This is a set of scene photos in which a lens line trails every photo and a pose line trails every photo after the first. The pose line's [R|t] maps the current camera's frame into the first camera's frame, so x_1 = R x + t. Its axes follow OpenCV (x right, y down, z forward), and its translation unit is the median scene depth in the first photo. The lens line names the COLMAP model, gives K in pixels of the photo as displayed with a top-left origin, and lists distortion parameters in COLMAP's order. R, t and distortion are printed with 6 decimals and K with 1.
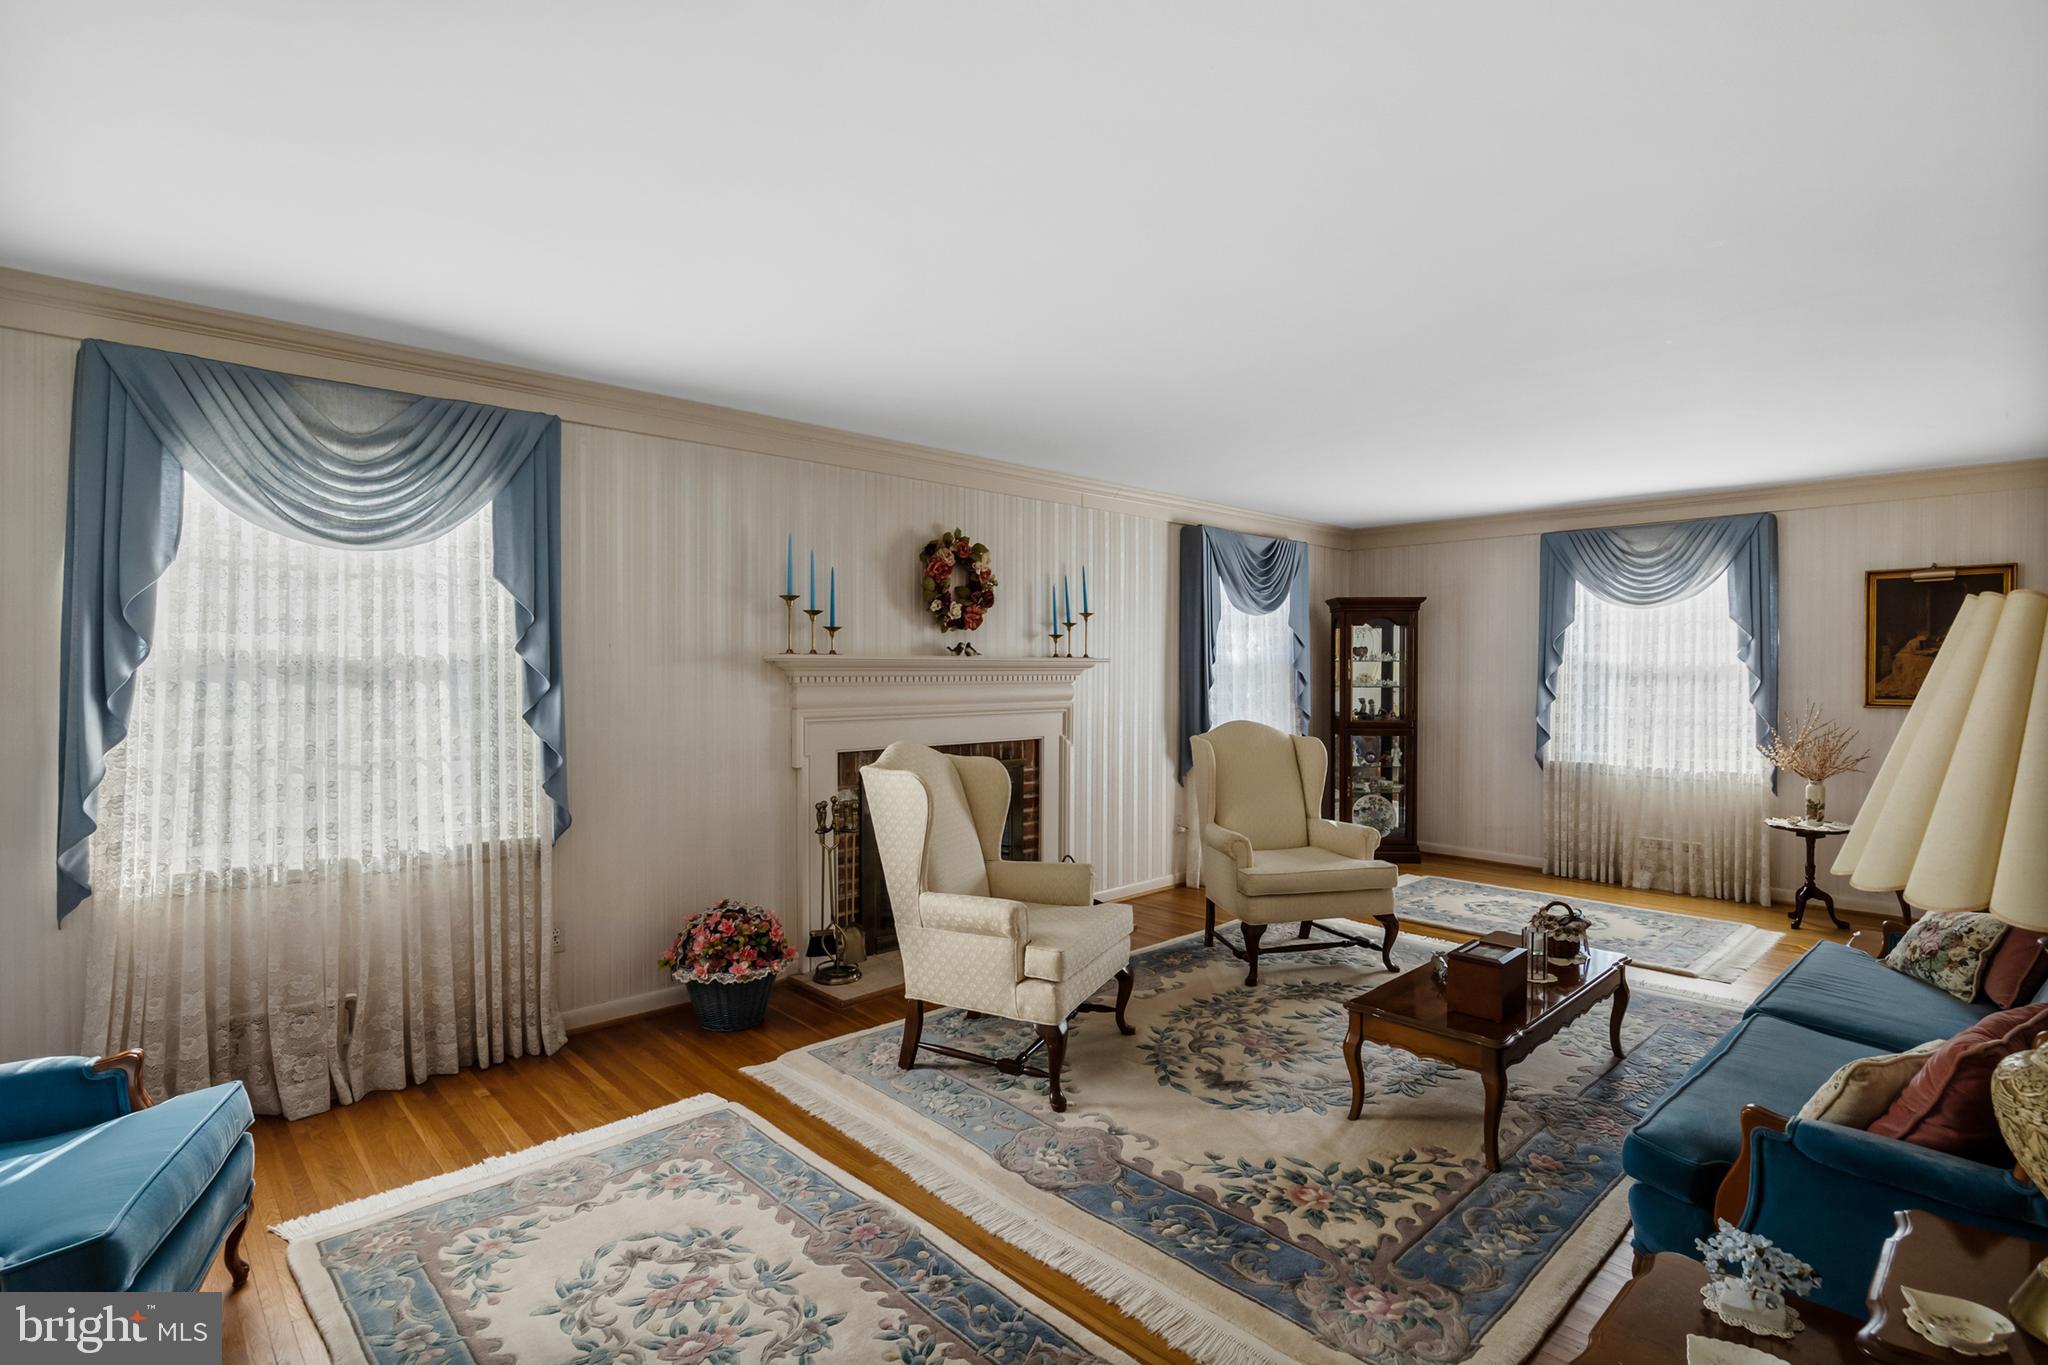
lens RADIAL K [[1004.9, 0, 1019.6], [0, 1004.9, 675.2], [0, 0, 1]] dist [-0.016990, 0.001014]
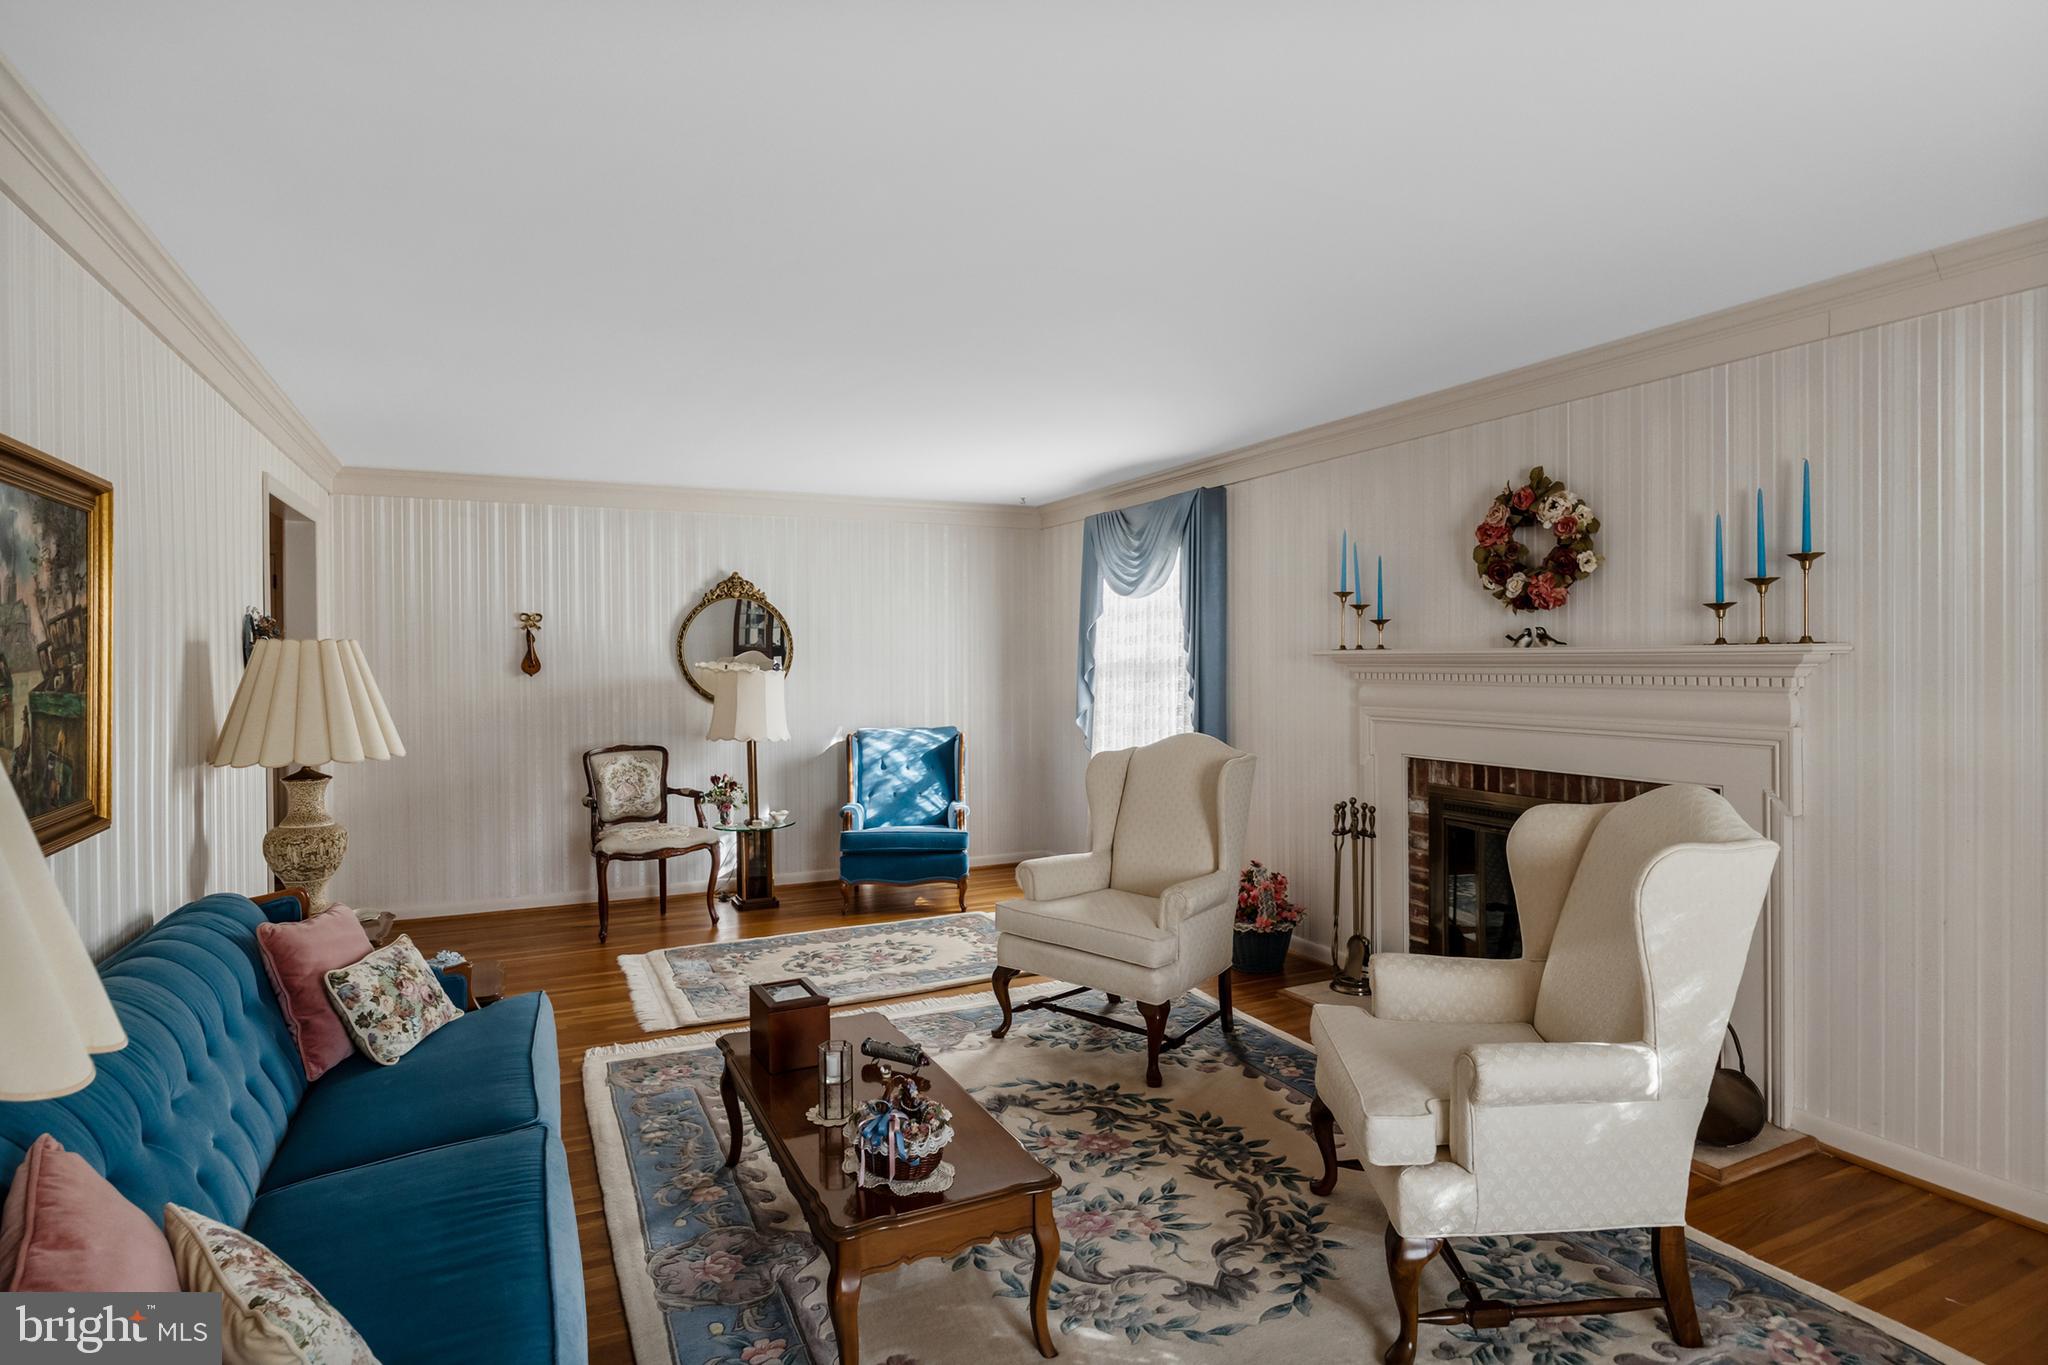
lens RADIAL K [[1079.6, 0, 1013.0], [0, 1079.6, 665.0], [0, 0, 1]] dist [-0.001868, -0.002022]
pose [[-0.315067, 0.006034, -0.949050, 0.733228], [-0.000309, 0.999979, 0.006461, -0.010344], [0.949069, 0.002329, -0.315059, 0.833082]]
